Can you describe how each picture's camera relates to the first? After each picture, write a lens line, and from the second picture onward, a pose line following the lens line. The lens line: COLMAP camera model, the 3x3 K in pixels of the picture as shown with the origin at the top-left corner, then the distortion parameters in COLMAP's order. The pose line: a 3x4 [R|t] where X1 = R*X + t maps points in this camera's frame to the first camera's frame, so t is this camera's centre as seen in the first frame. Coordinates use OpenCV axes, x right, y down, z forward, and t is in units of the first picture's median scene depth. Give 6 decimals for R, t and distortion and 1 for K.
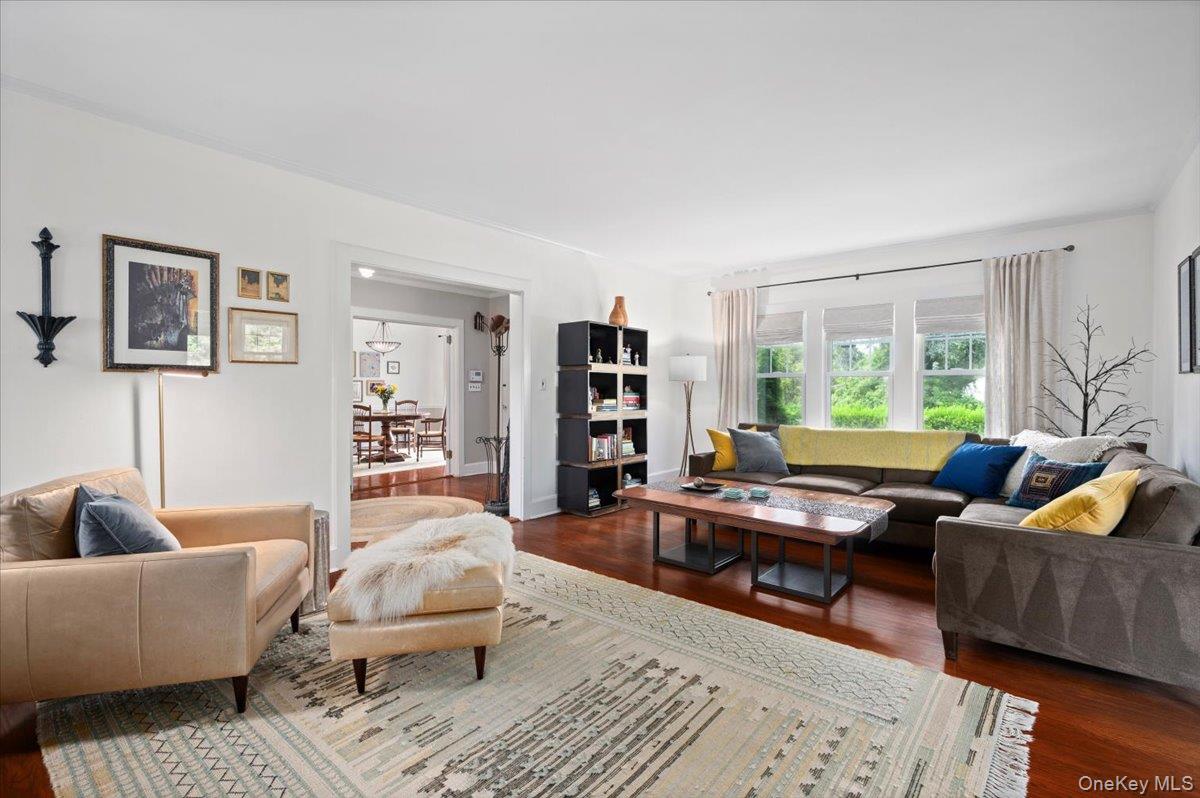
lens RADIAL K [[525.7, 0, 600.0], [0, 525.7, 399.0], [0, 0, 1]] dist [-0.000101, -0.000065]
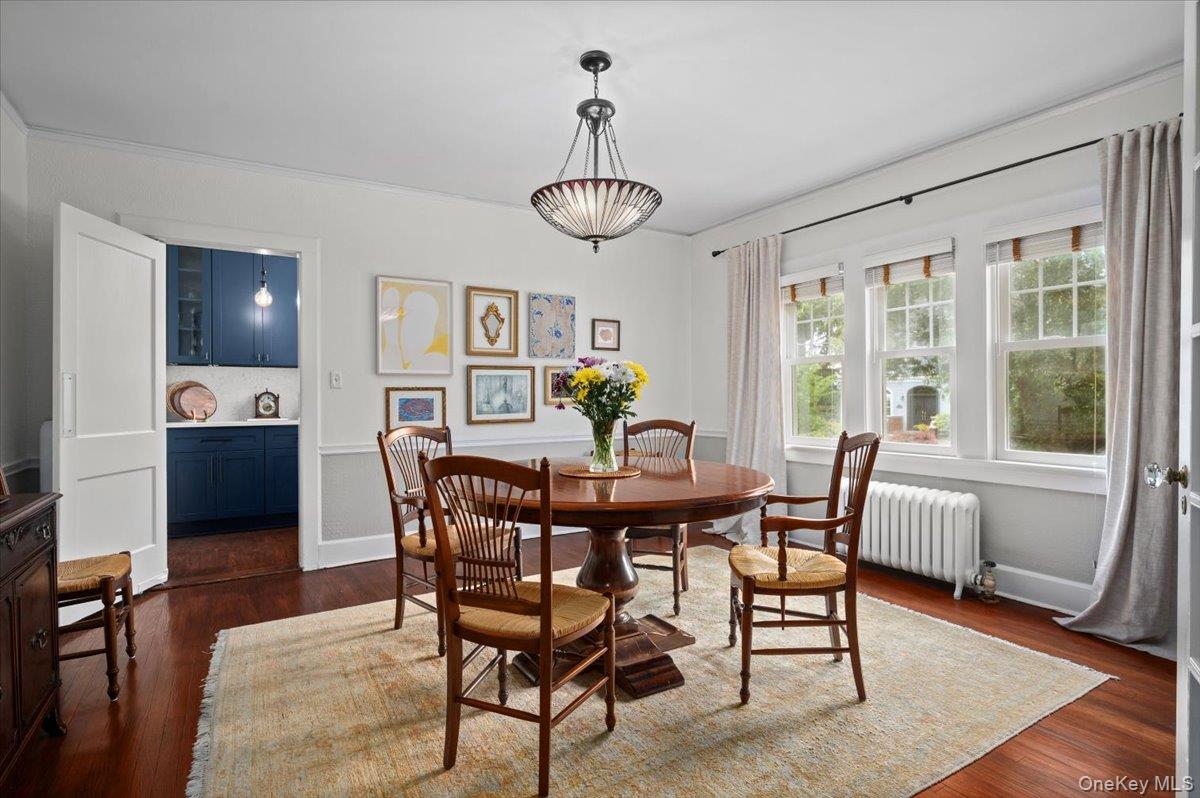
lens RADIAL K [[621.1, 0, 600.0], [0, 621.1, 399.0], [0, 0, 1]] dist [-0.016942, -0.000471]
pose [[0.941874, -0.003225, -0.335951, -0.295414], [-0.001557, 0.999901, -0.013967, -0.005422], [0.335962, 0.013678, 0.941776, 0.686141]]
